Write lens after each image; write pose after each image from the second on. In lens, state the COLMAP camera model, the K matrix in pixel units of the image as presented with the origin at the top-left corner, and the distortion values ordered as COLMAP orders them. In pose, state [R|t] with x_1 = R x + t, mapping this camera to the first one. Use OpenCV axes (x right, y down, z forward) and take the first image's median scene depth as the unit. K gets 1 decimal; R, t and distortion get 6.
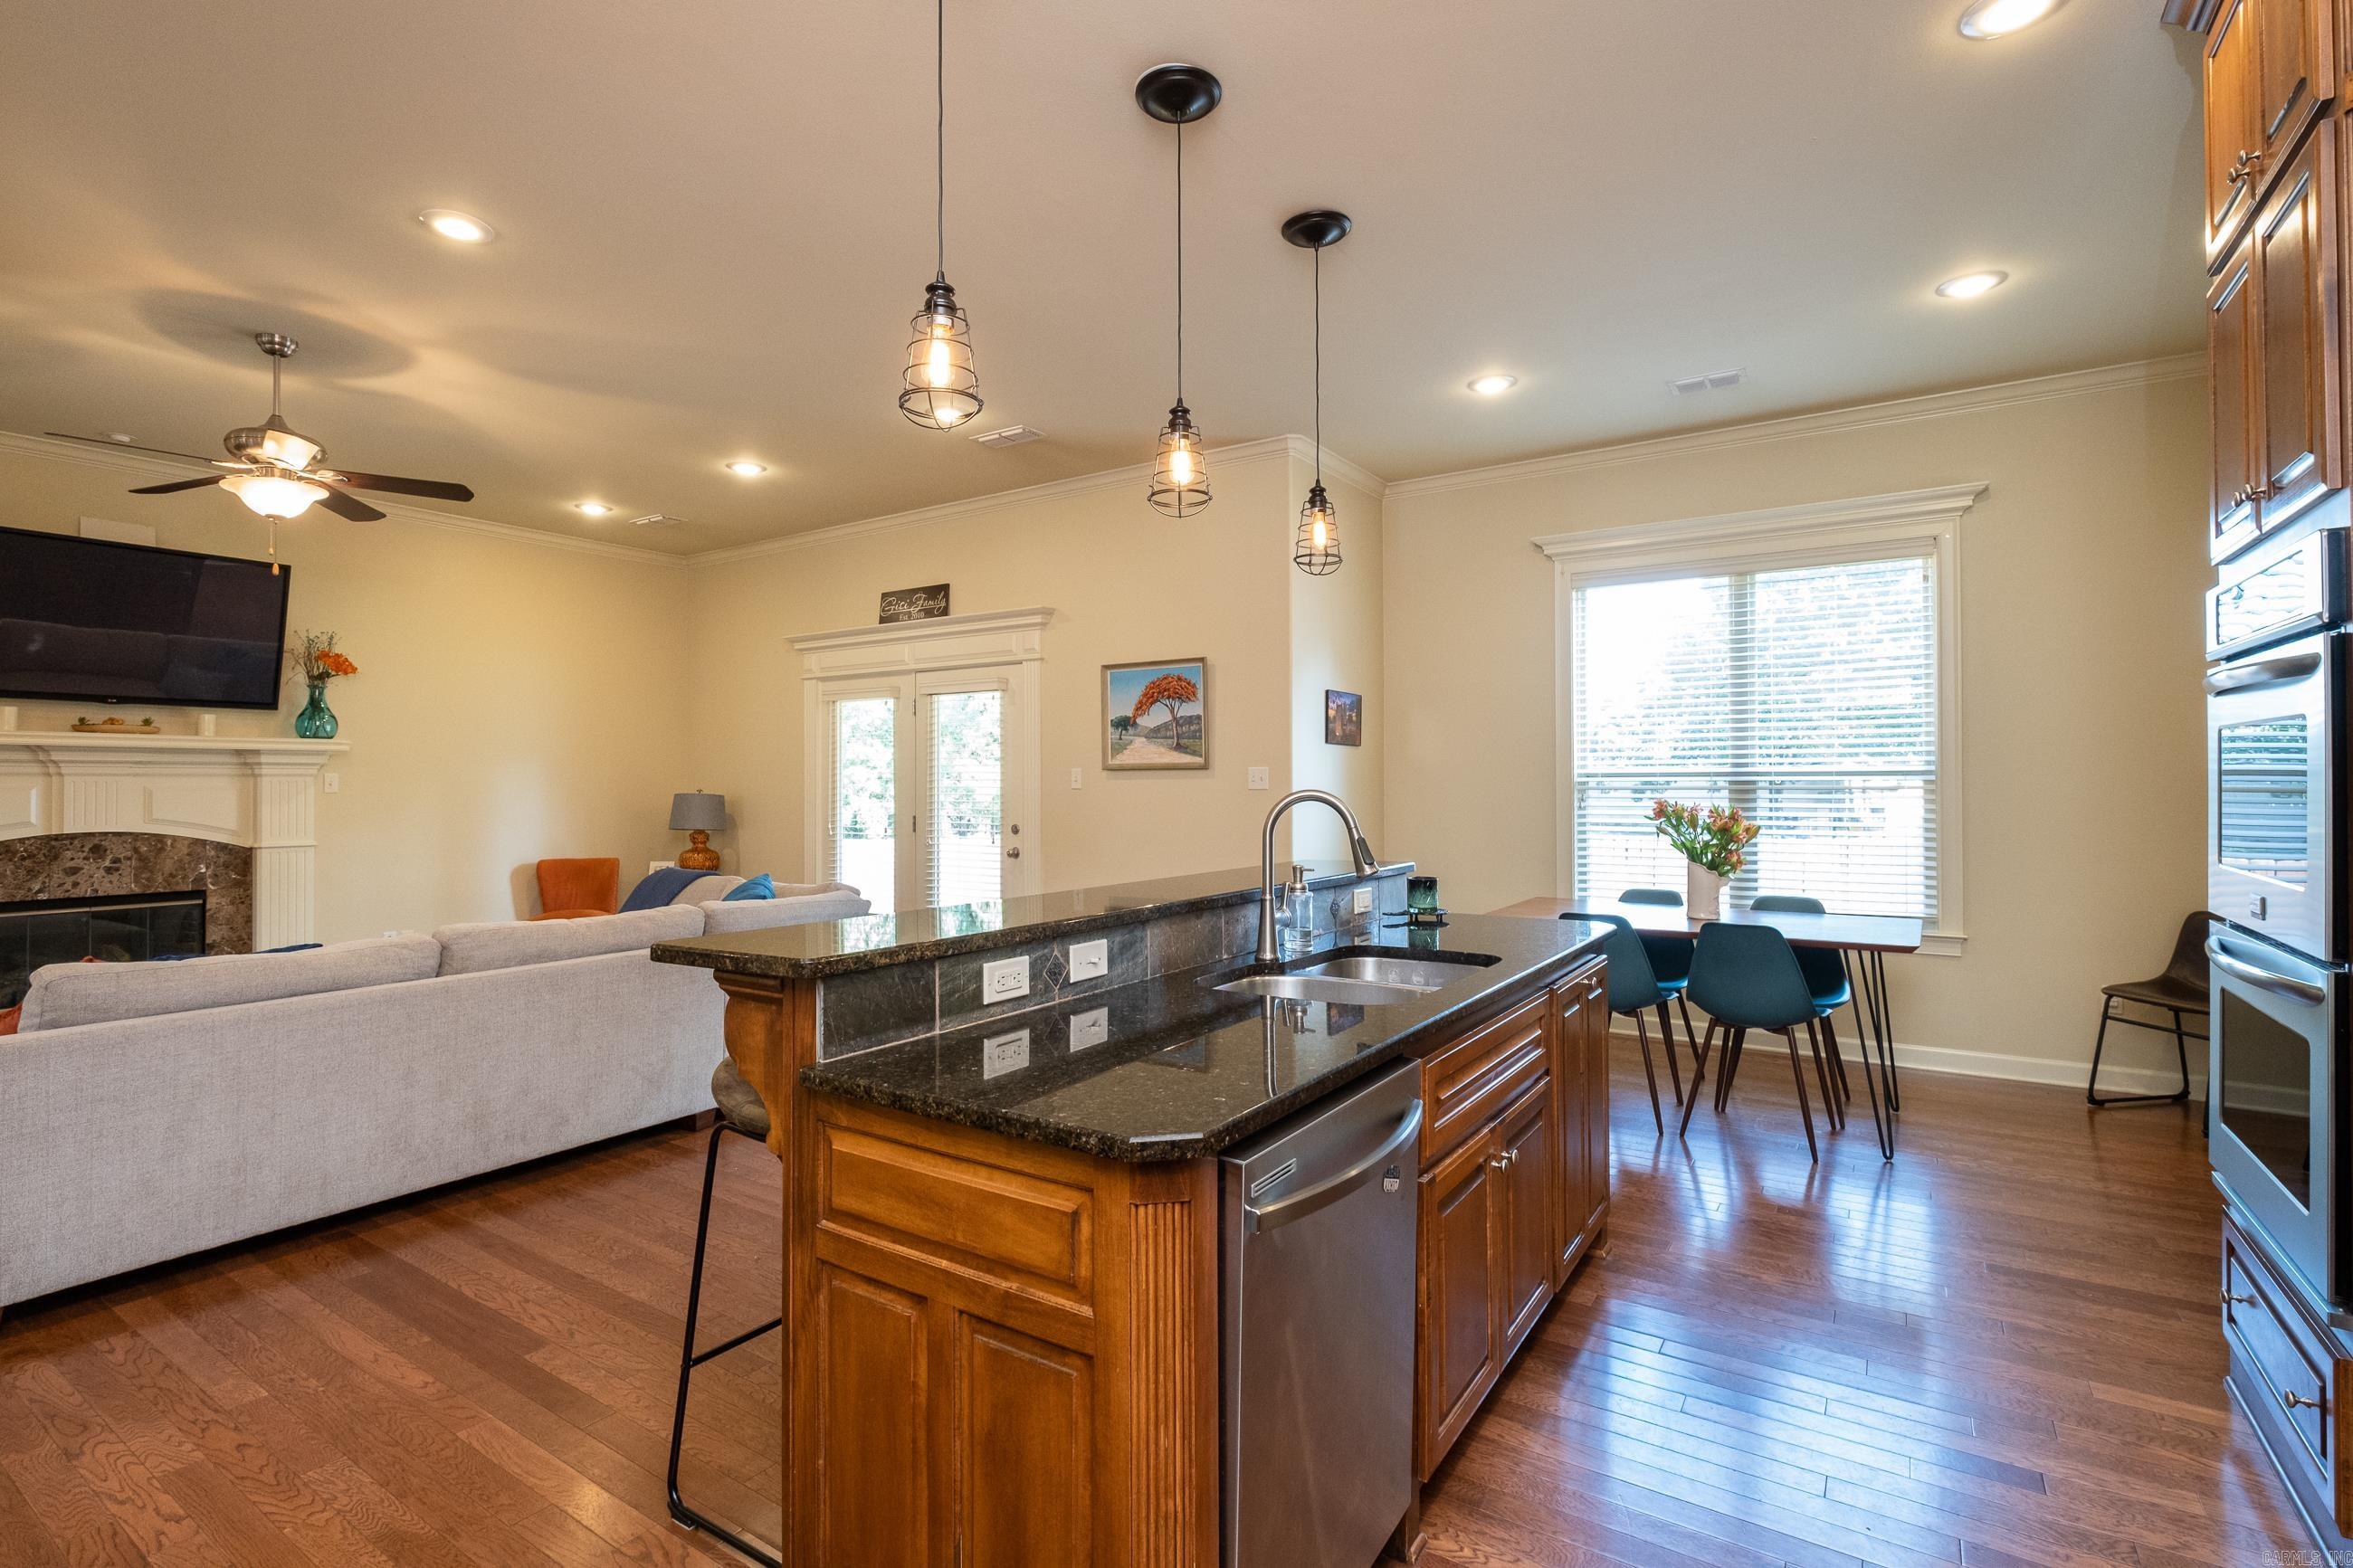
lens RADIAL K [[1085.6, 0, 1172.0], [0, 1085.6, 784.7], [0, 0, 1]] dist [-0.022534, -0.000016]
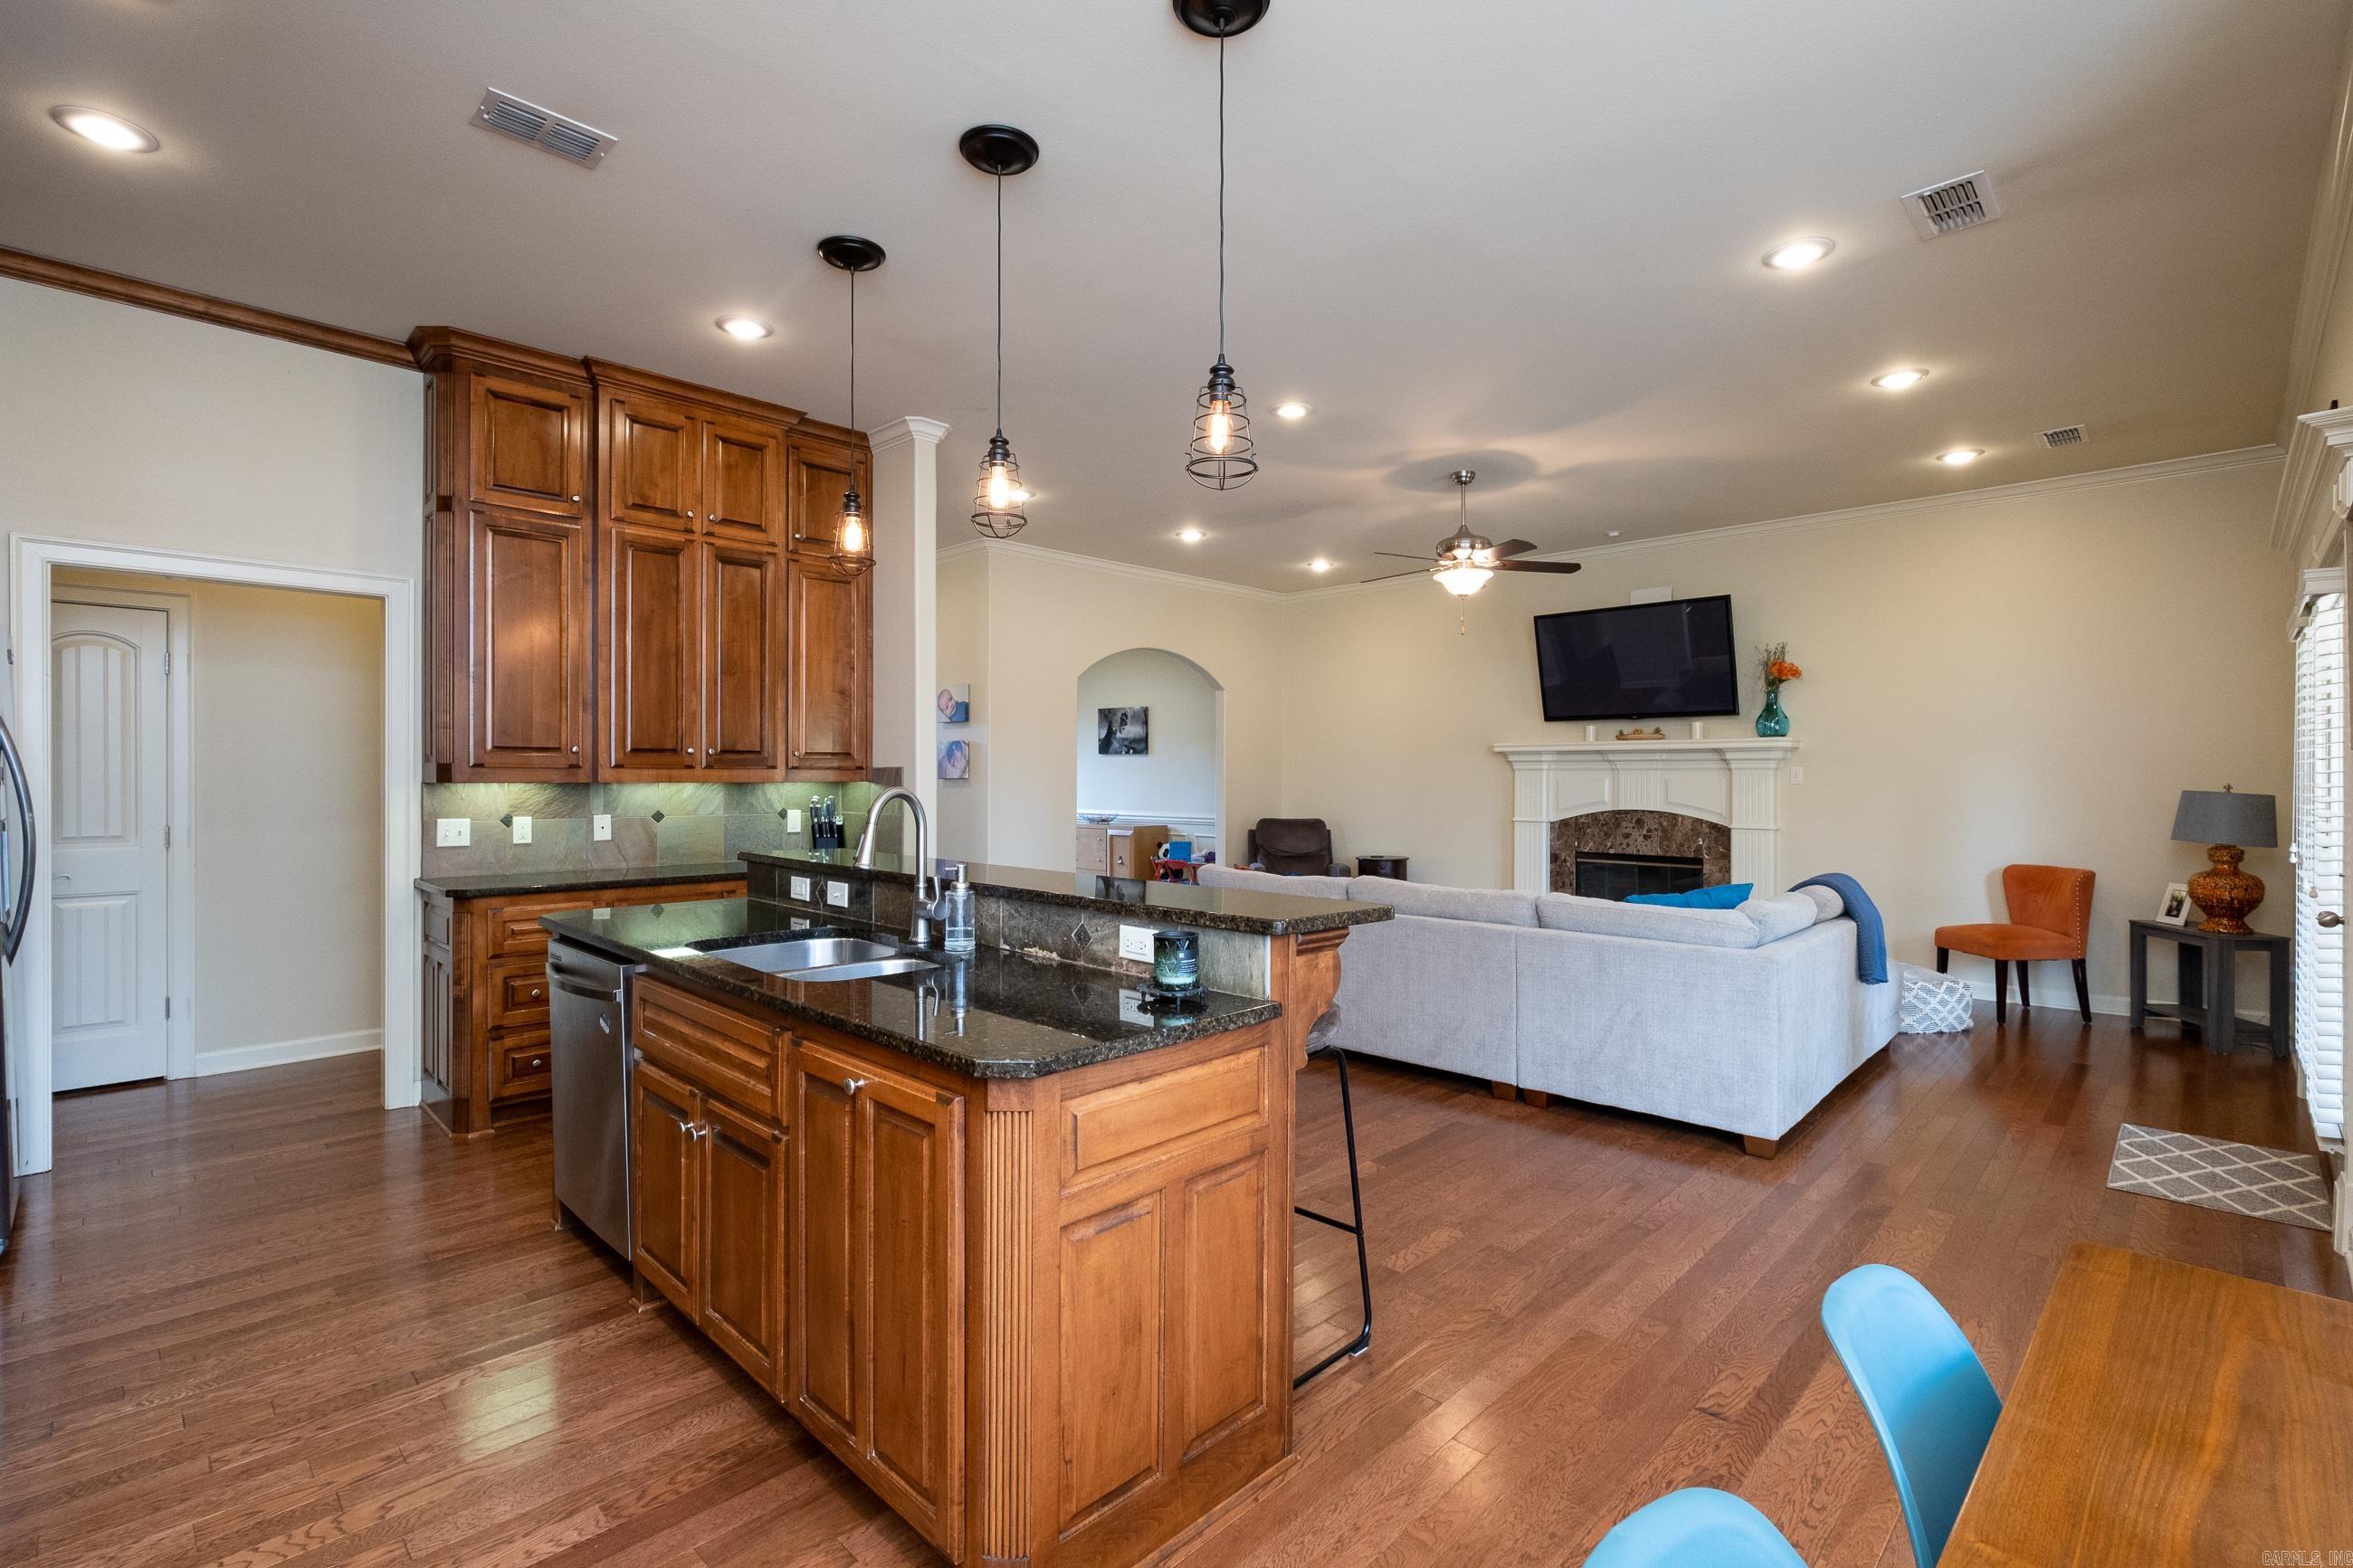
lens RADIAL K [[1056.9, 0, 1177.0], [0, 1056.9, 777.3], [0, 0, 1]] dist [-0.001492, 0.000526]
pose [[-0.193253, 0.004089, -0.981140, 0.488386], [0.000651, 0.999992, 0.004039, -0.005024], [0.981149, 0.000142, -0.193254, 0.650638]]
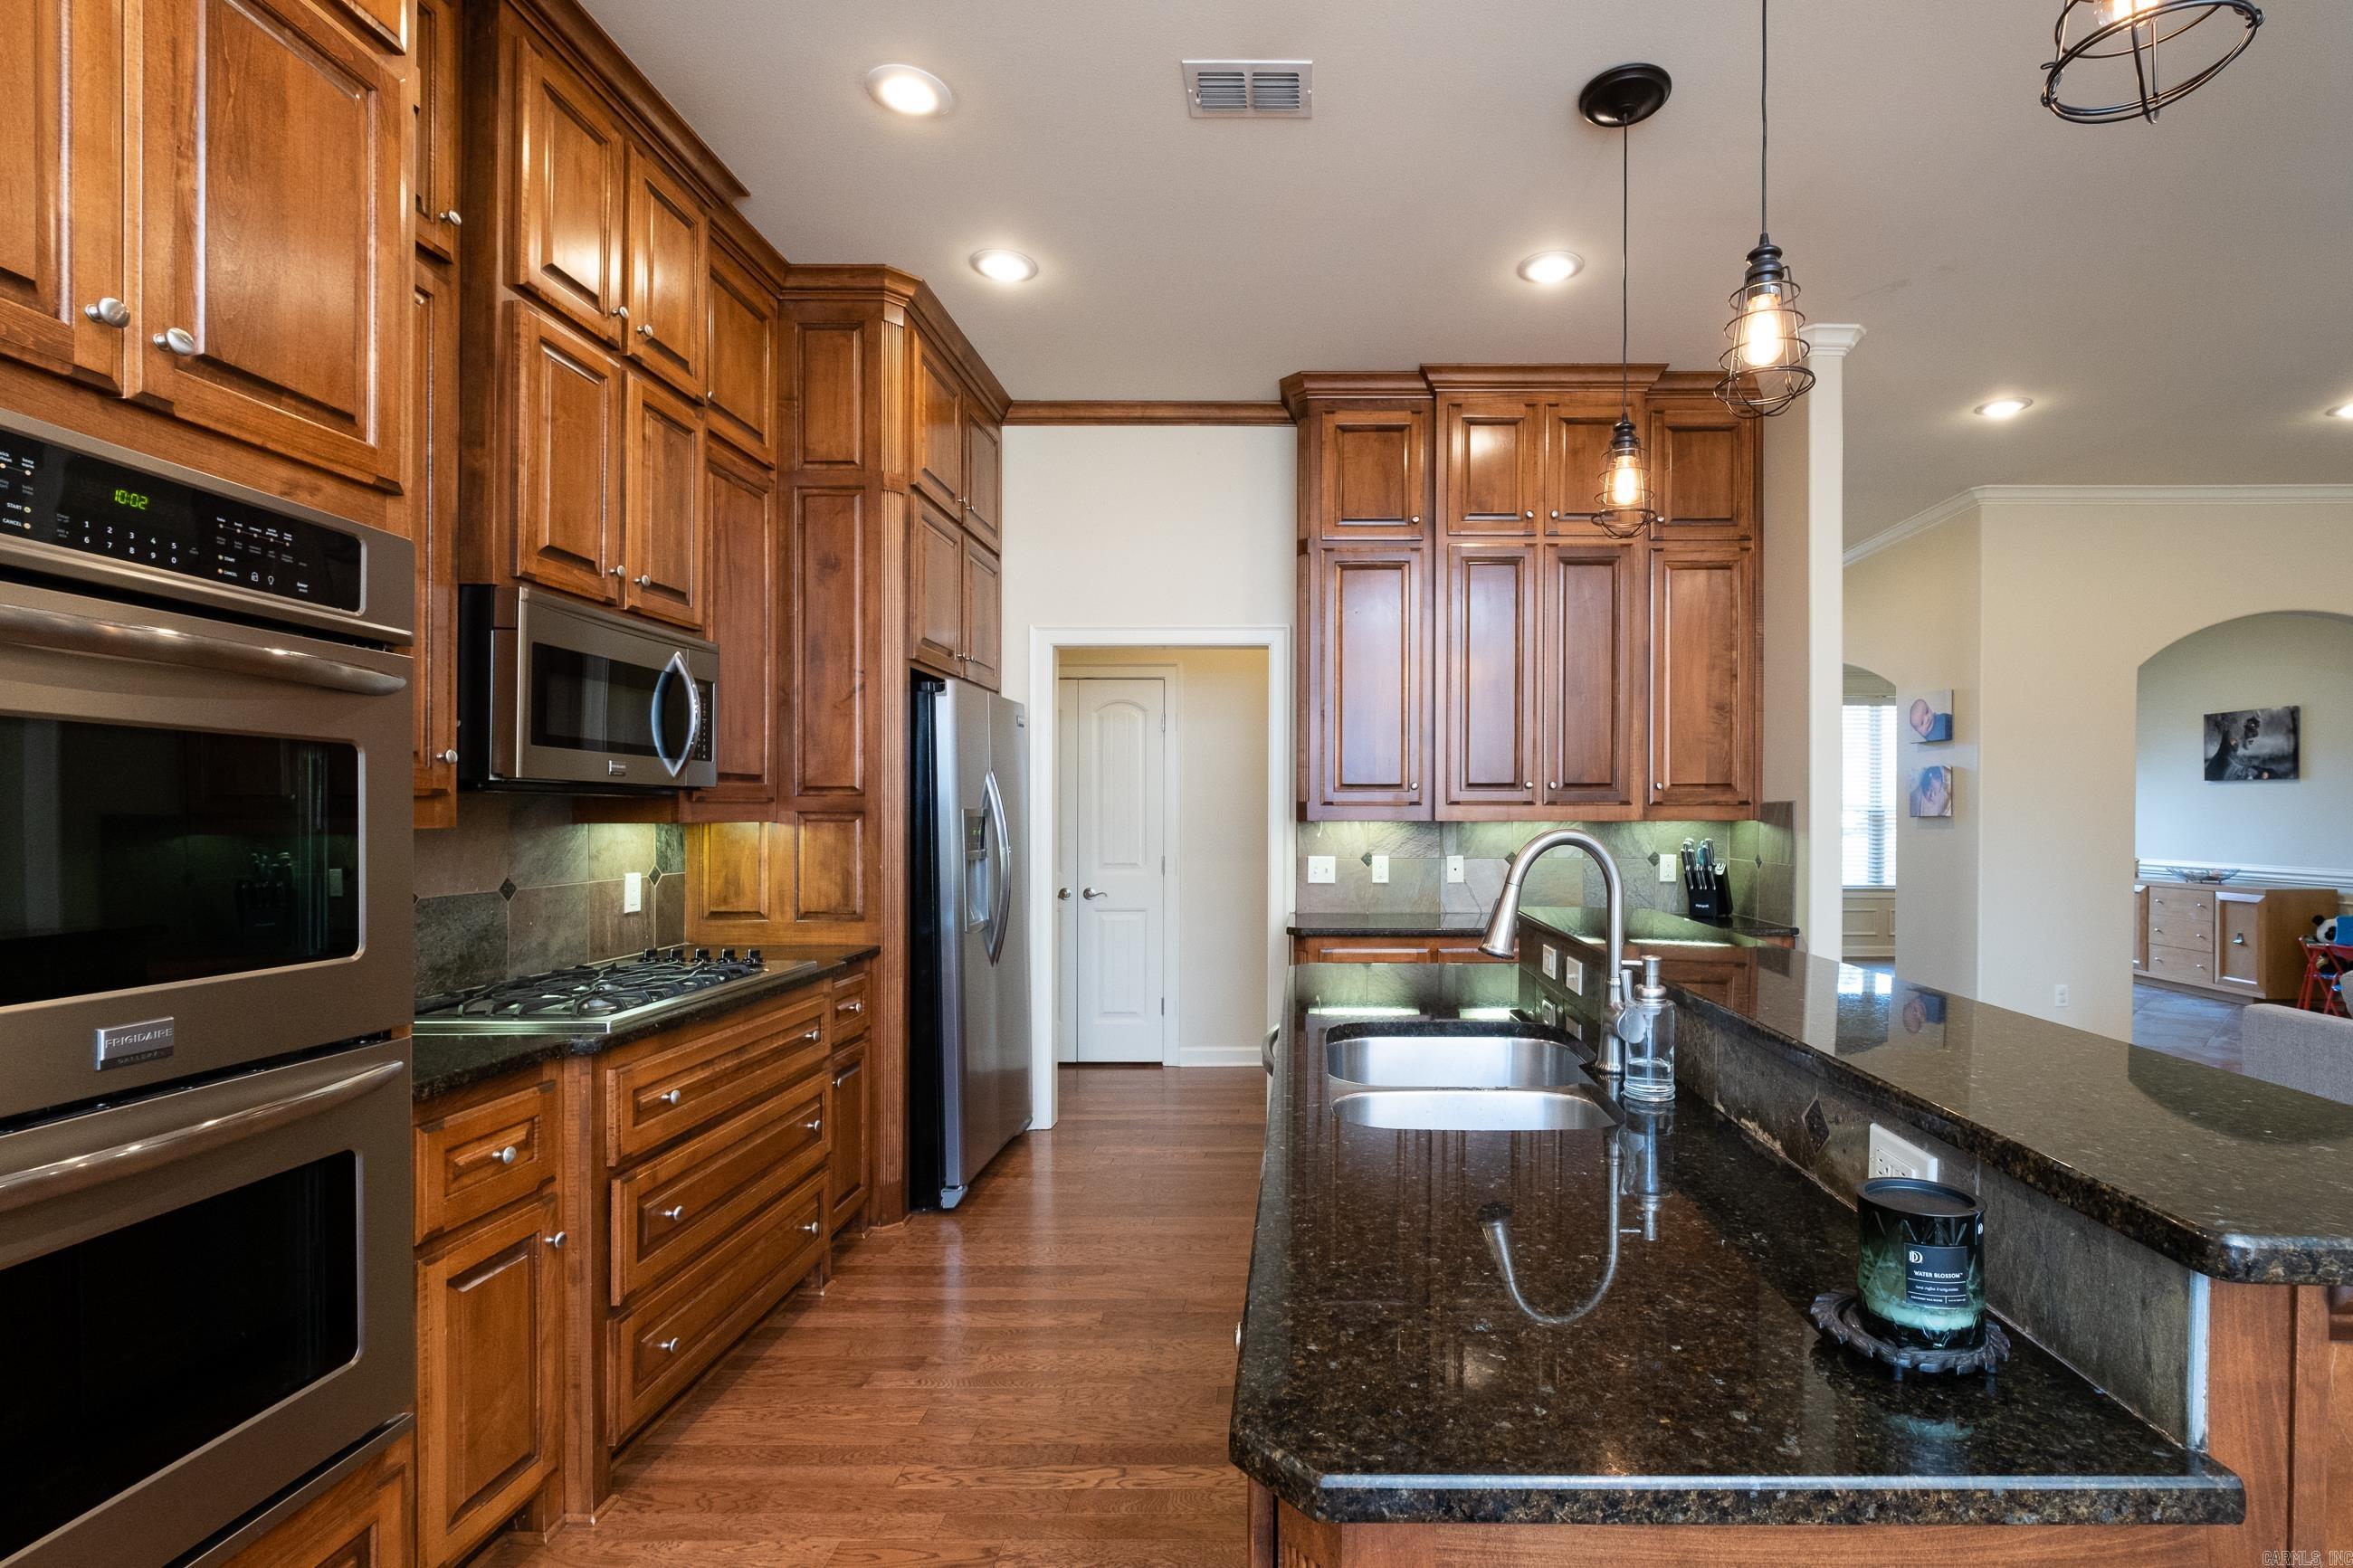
lens RADIAL K [[1100.5, 0, 1302.4], [0, 1100.5, 820.8], [0, 0, 1]] dist [-0.001233, -0.000244]
pose [[-0.833504, 0.007450, -0.552464, 0.296924], [0.004565, 0.999968, 0.006597, -0.003714], [0.552495, 0.002977, -0.833511, 0.660688]]
